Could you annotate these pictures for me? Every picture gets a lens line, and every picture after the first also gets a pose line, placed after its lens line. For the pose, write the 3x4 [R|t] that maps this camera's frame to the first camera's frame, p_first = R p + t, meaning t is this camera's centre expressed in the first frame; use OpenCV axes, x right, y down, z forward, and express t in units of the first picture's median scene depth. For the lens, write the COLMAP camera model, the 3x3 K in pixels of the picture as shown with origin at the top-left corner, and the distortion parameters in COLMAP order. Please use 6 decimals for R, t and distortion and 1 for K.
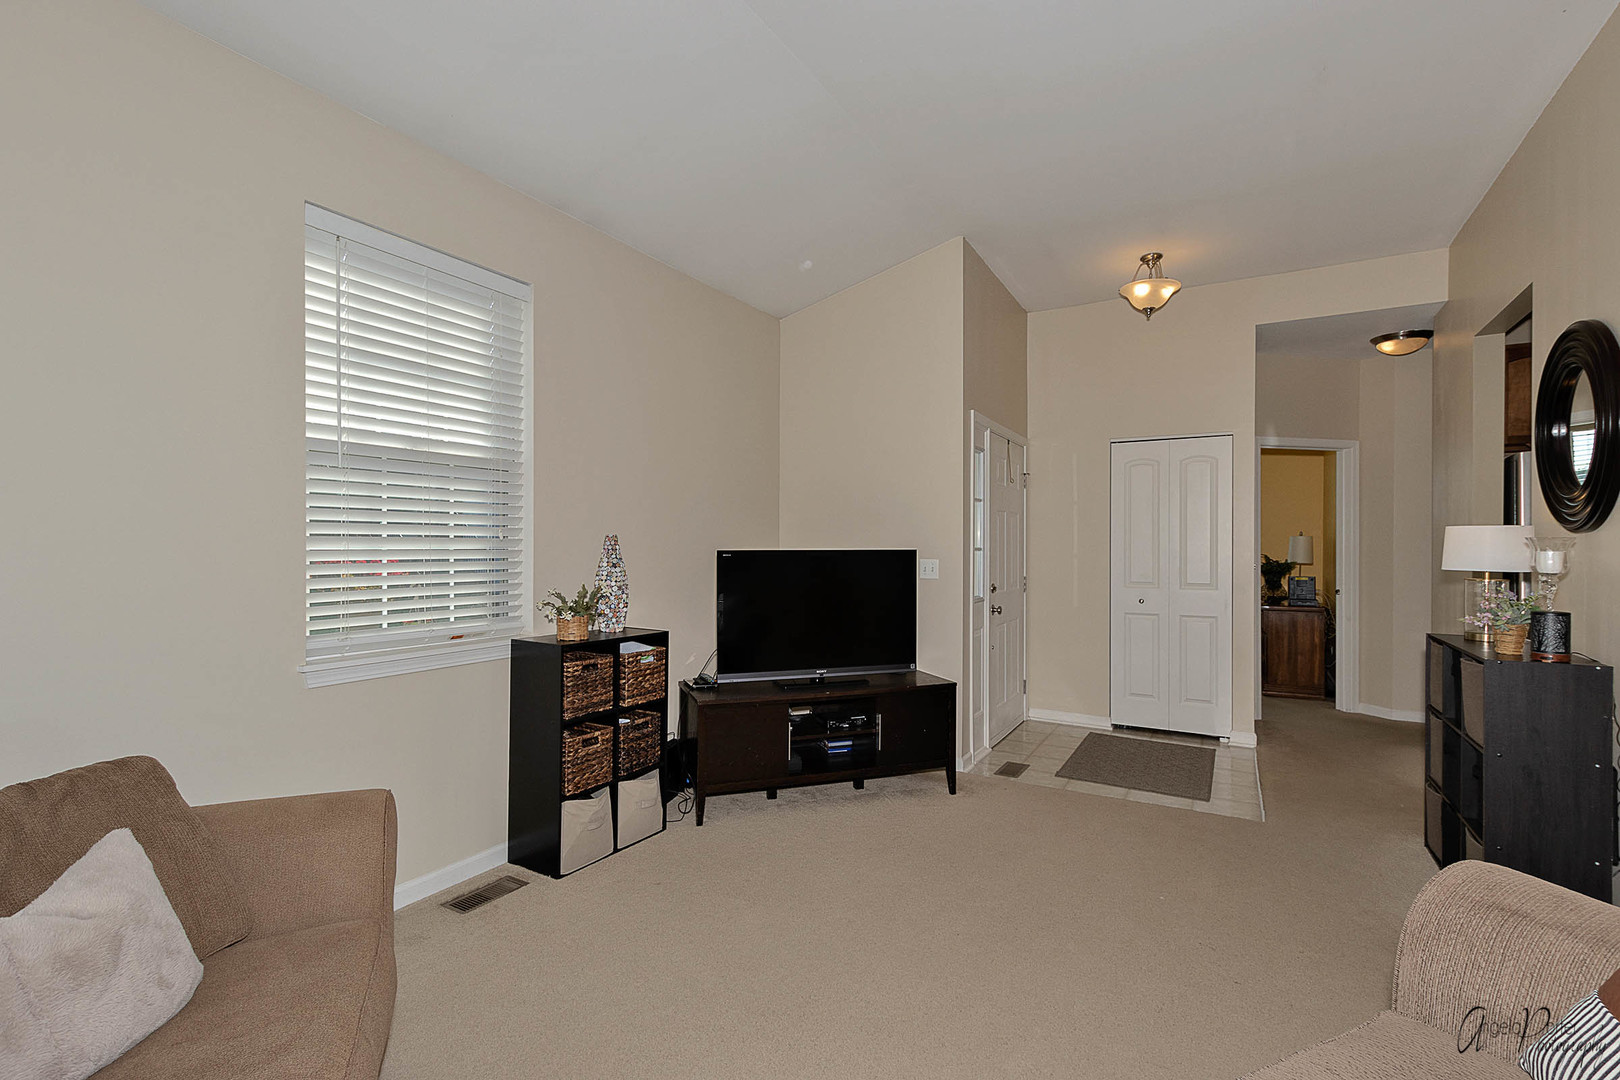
lens RADIAL K [[747.5, 0, 811.2], [0, 747.5, 539.0], [0, 0, 1]] dist [0.010888, -0.001425]
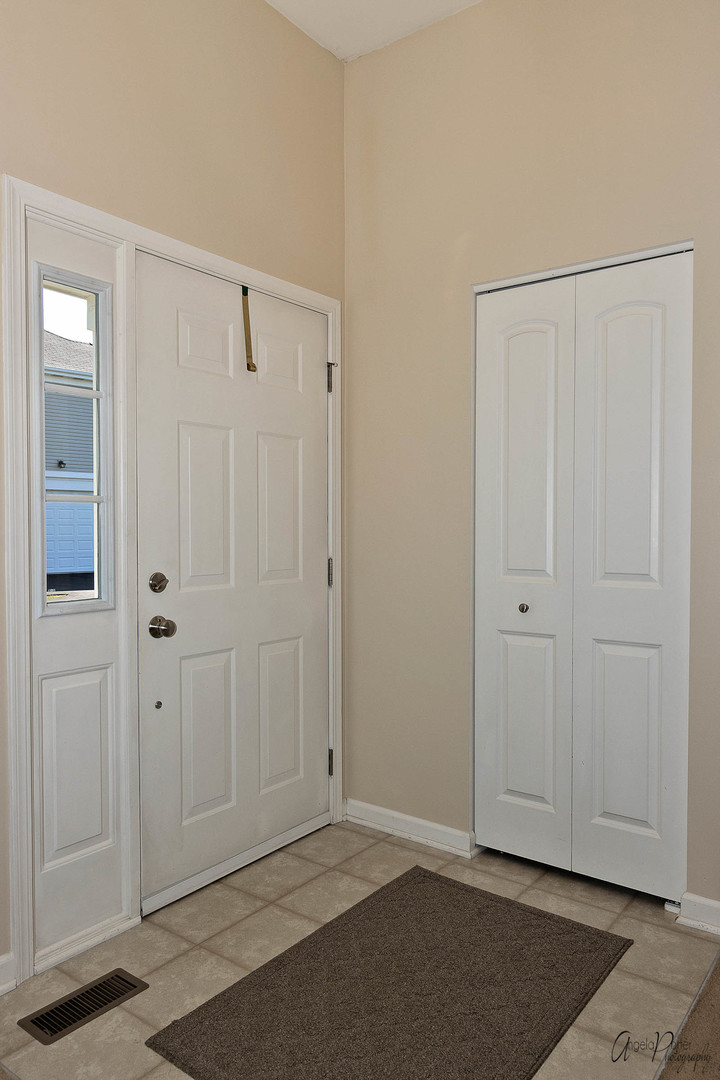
lens RADIAL K [[783.1, 0, 360.0], [0, 783.1, 540.2], [0, 0, 1]] dist [0.034708, -0.001813]
pose [[0.992110, 0.000057, -0.125368, 0.437039], [0.002927, 0.999717, 0.023622, 0.027059], [0.125333, -0.023803, 0.991829, 0.517266]]
